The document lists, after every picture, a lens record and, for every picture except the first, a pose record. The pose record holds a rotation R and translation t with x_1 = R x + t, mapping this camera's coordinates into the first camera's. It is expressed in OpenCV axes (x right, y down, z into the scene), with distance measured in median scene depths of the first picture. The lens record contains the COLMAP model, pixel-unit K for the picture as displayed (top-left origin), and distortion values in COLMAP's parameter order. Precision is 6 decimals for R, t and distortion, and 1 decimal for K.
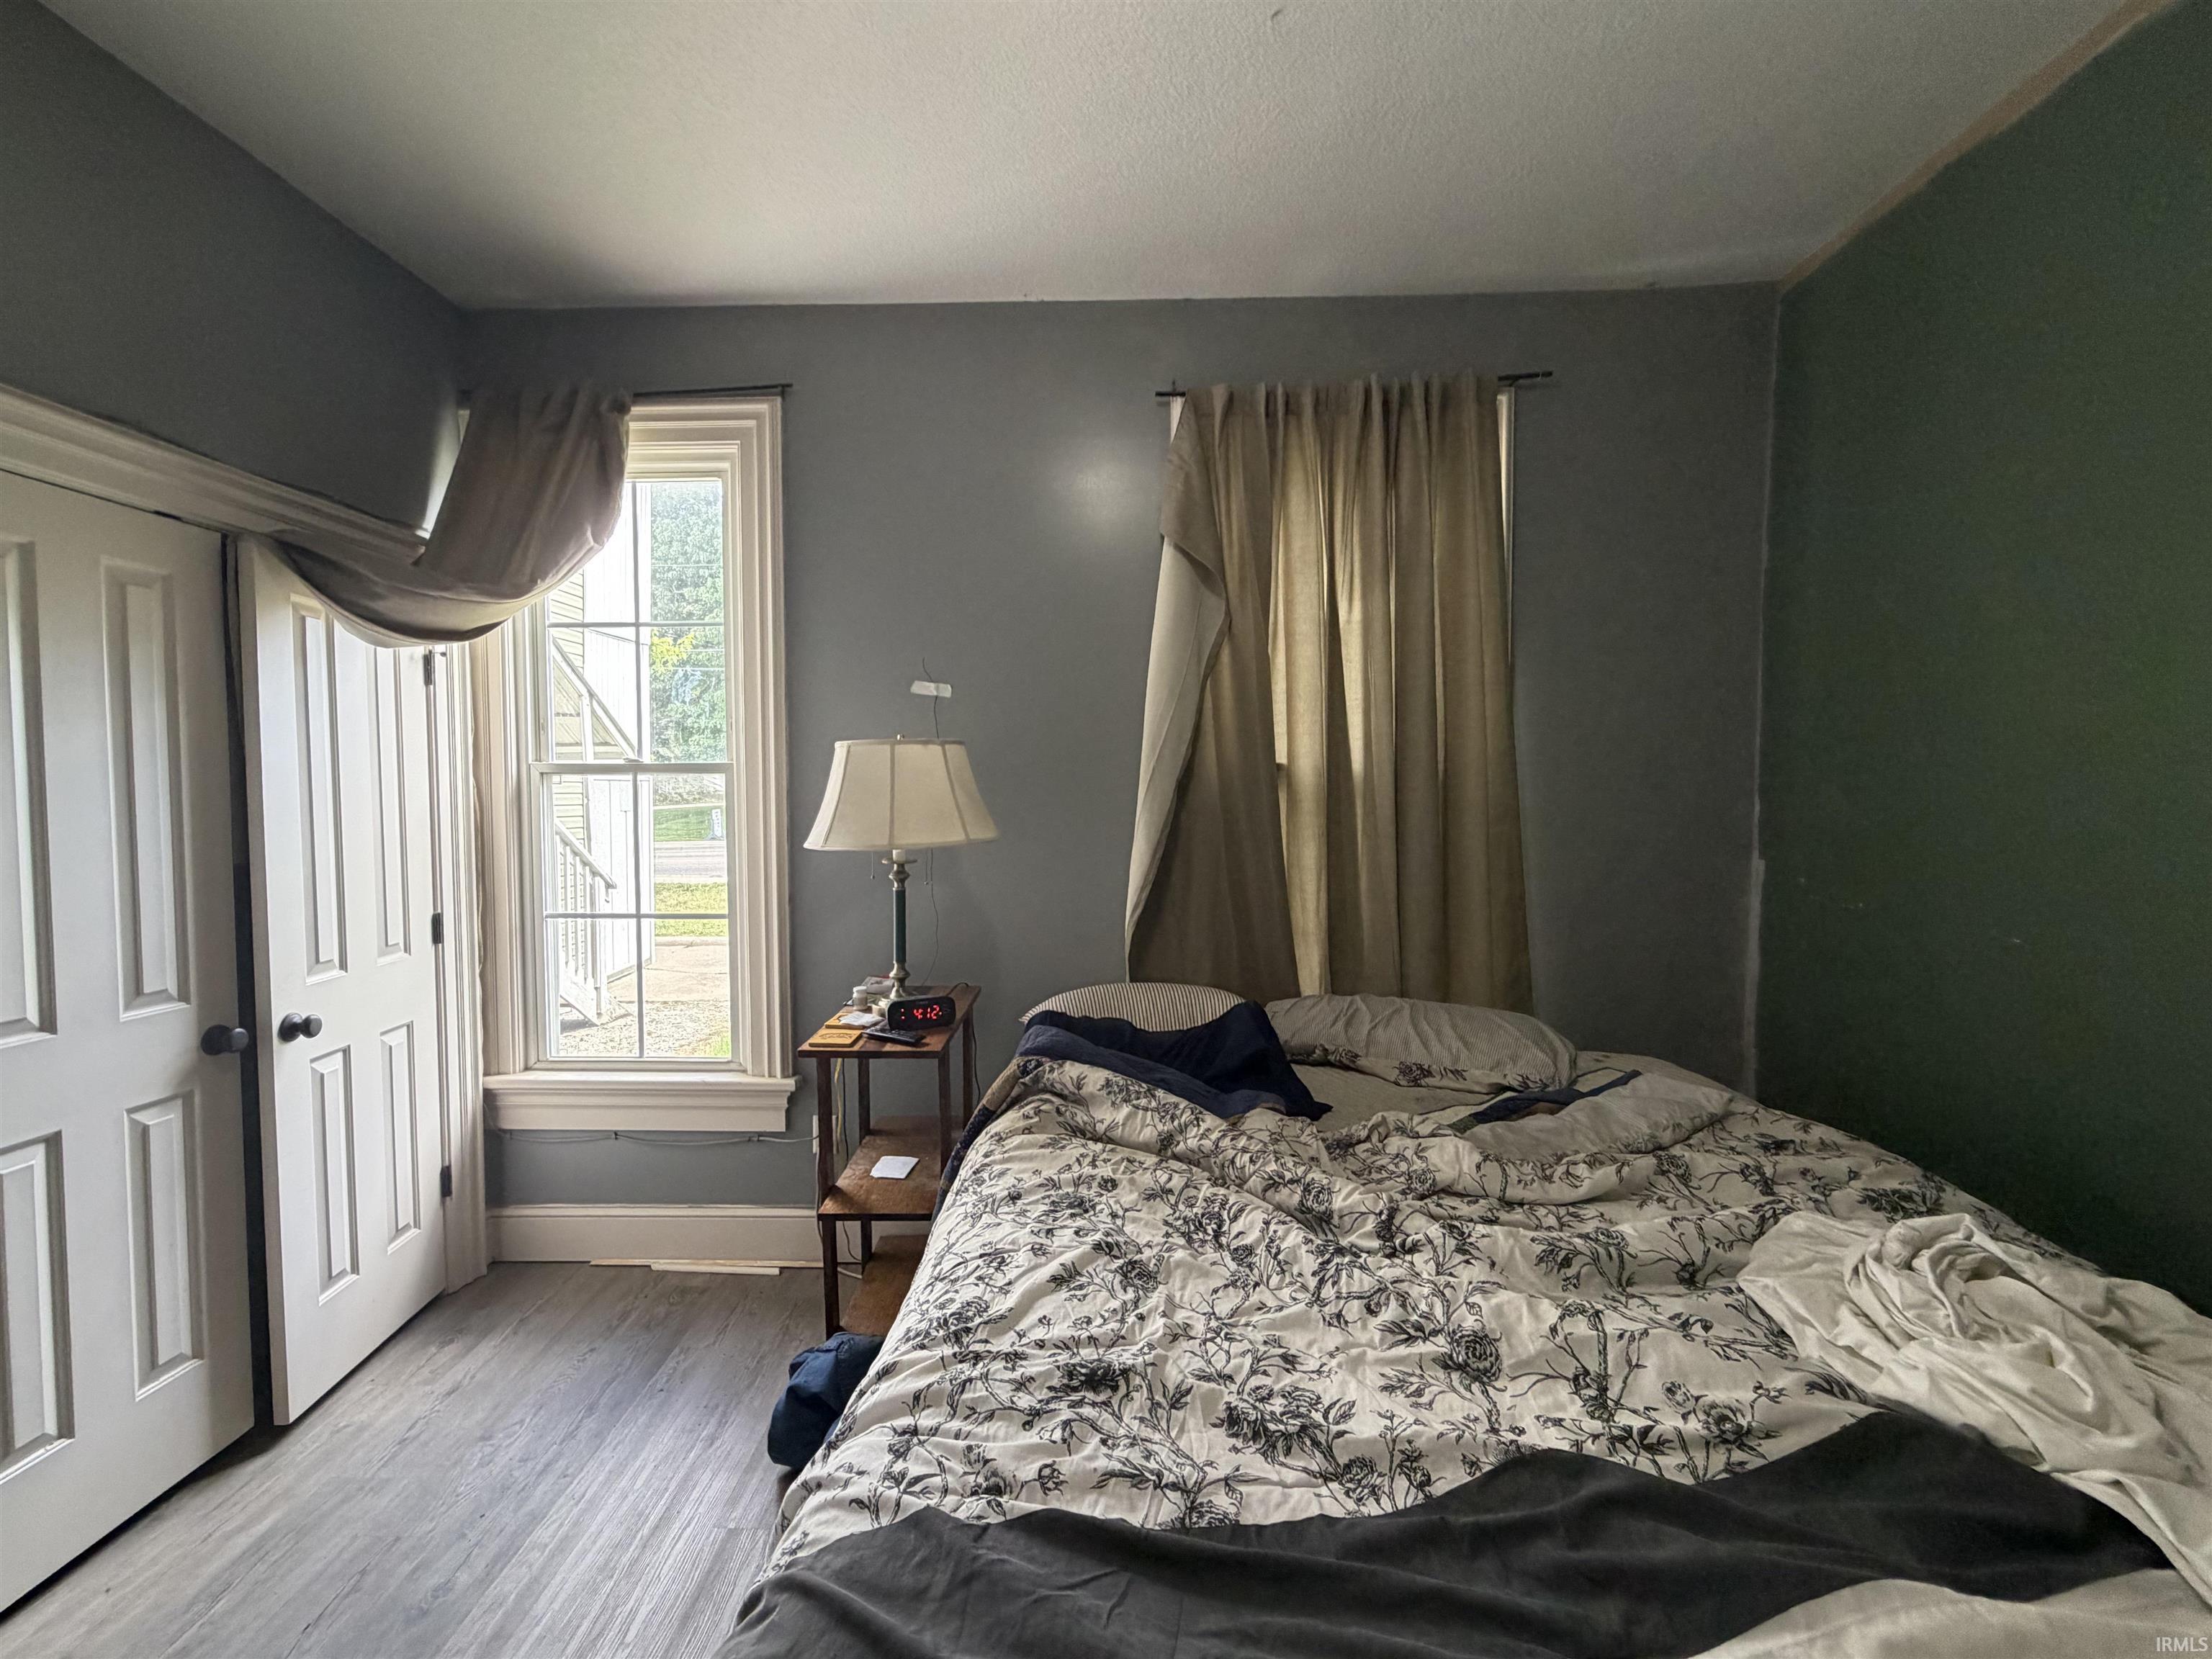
lens RADIAL K [[963.9, 0, 1117.2], [0, 963.9, 828.1], [0, 0, 1]] dist [0.001769, -0.000216]
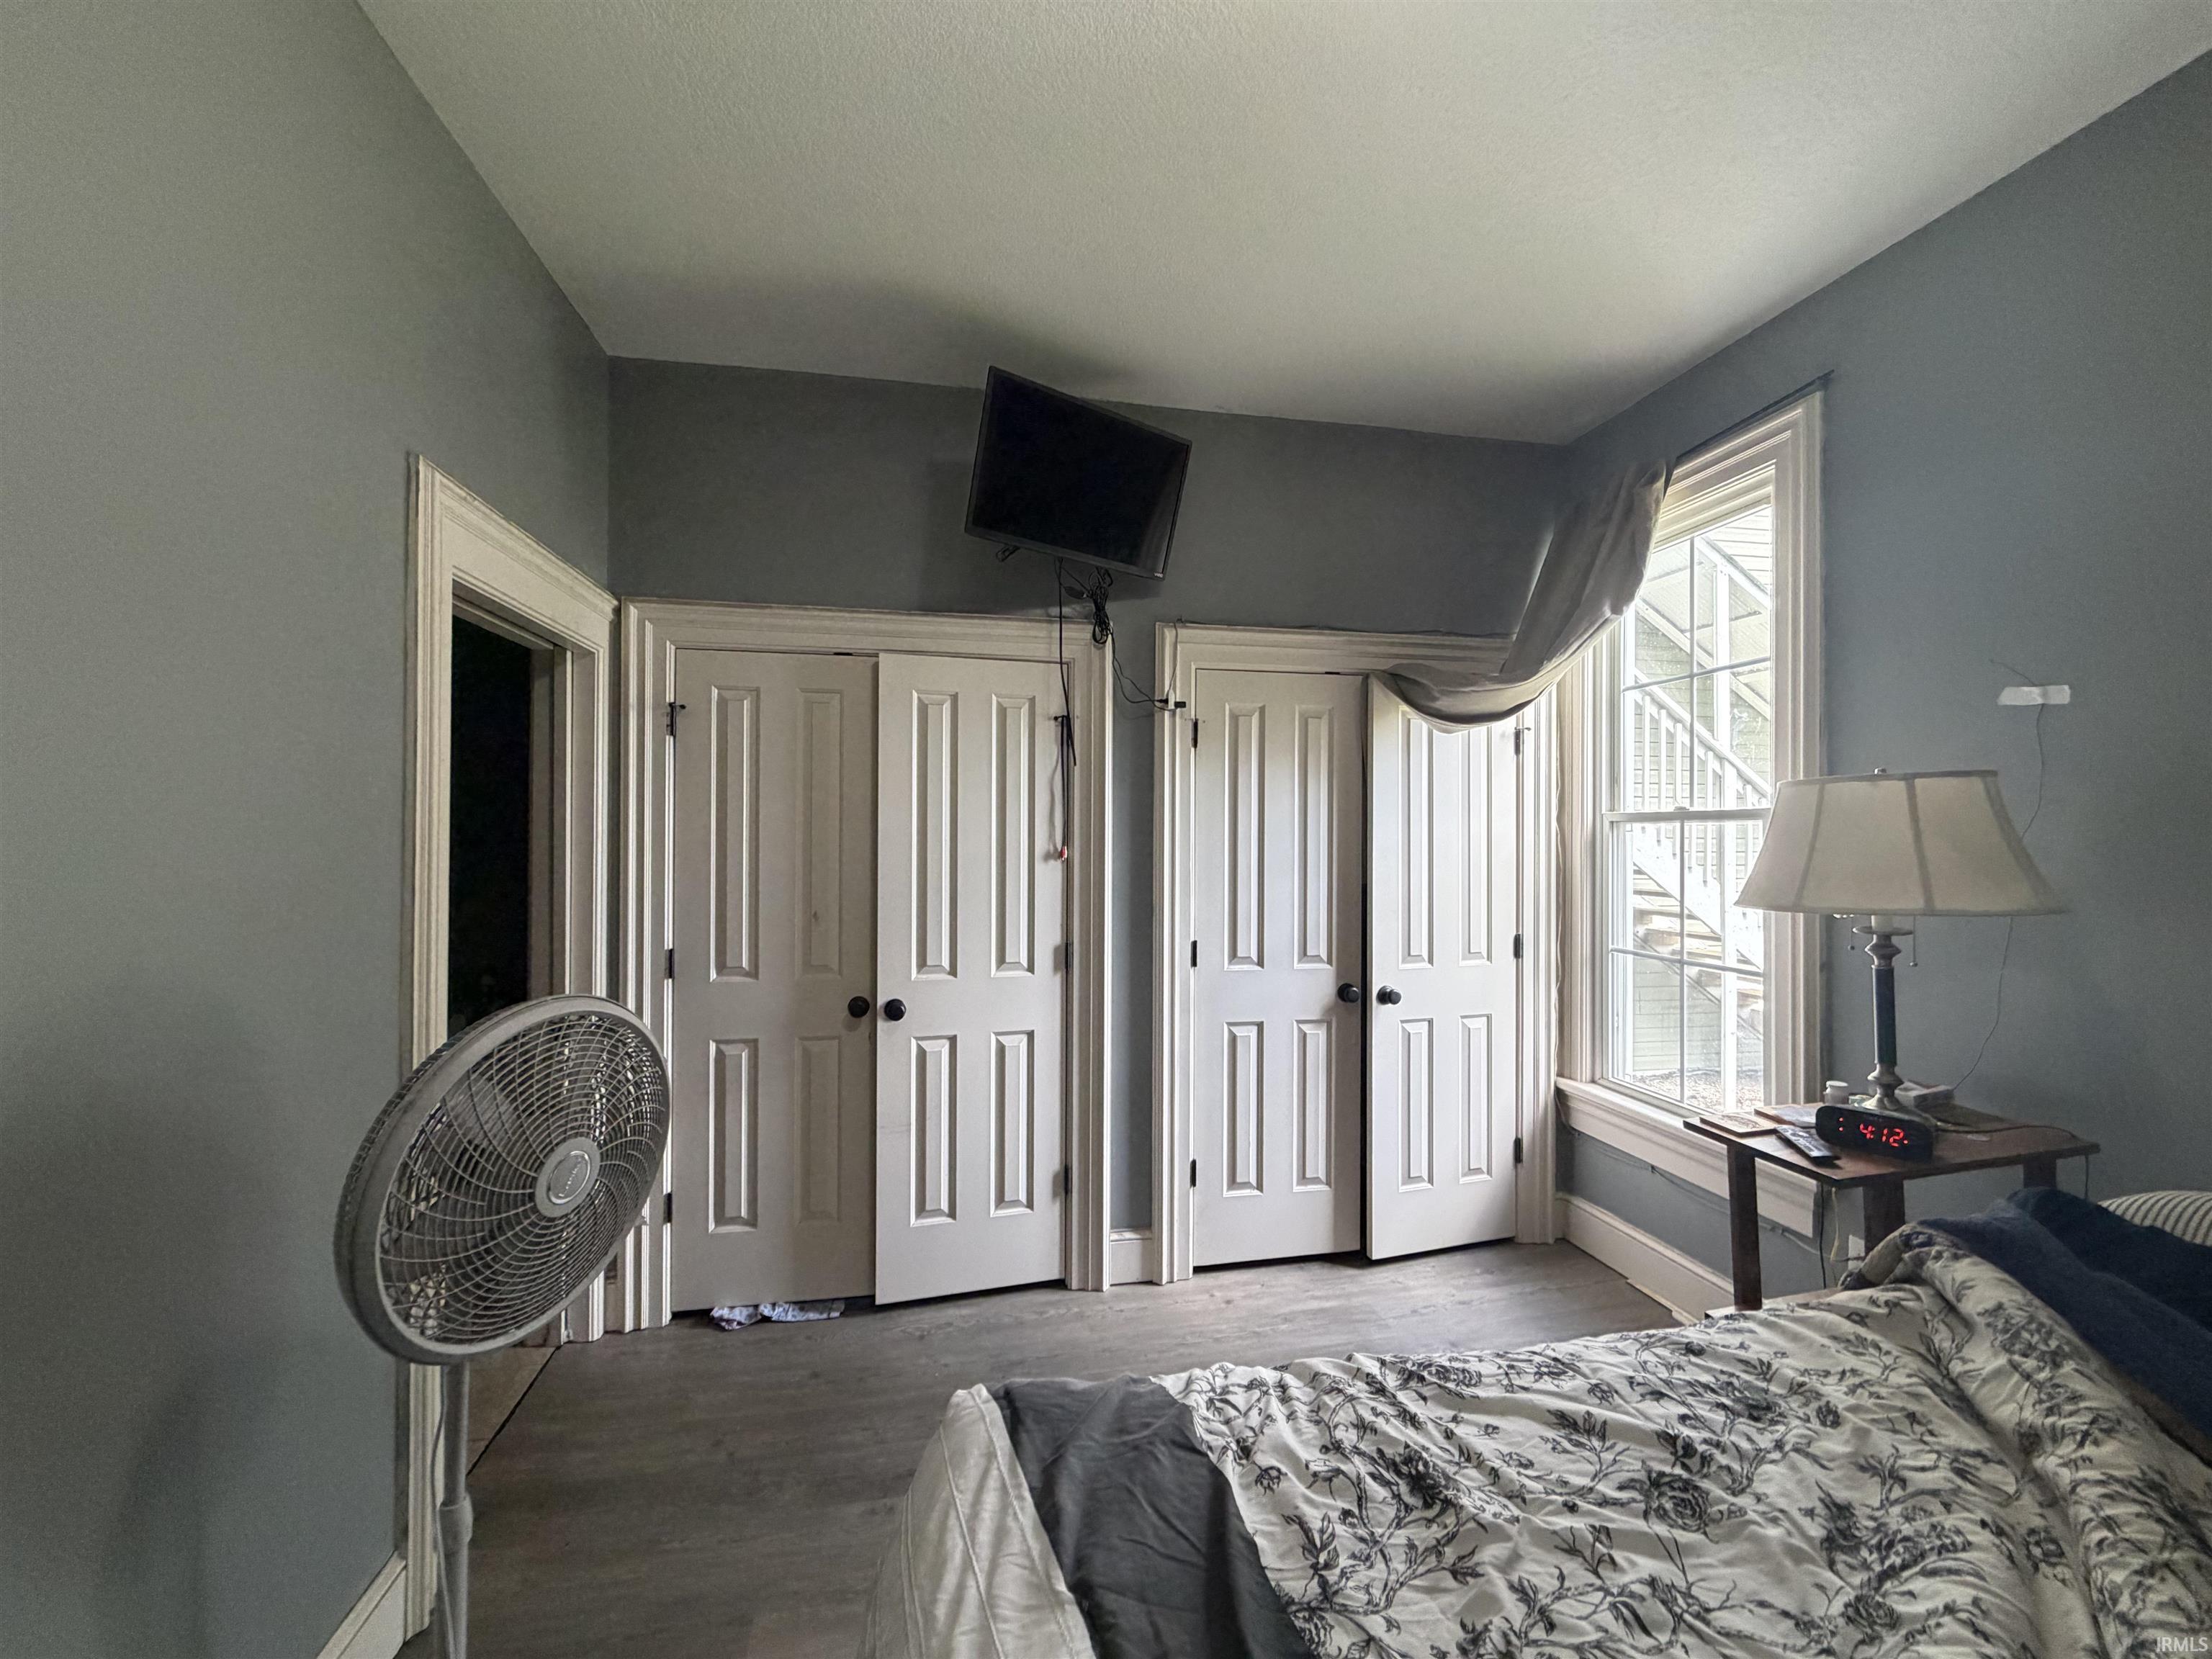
lens RADIAL K [[906.9, 0, 1101.3], [0, 906.9, 824.2], [0, 0, 1]] dist [-0.003182, 0.000824]
pose [[0.182600, -0.009052, -0.983146, 0.498227], [-0.040343, 0.999046, -0.016692, -0.018985], [0.982359, 0.042711, 0.182061, 0.331062]]
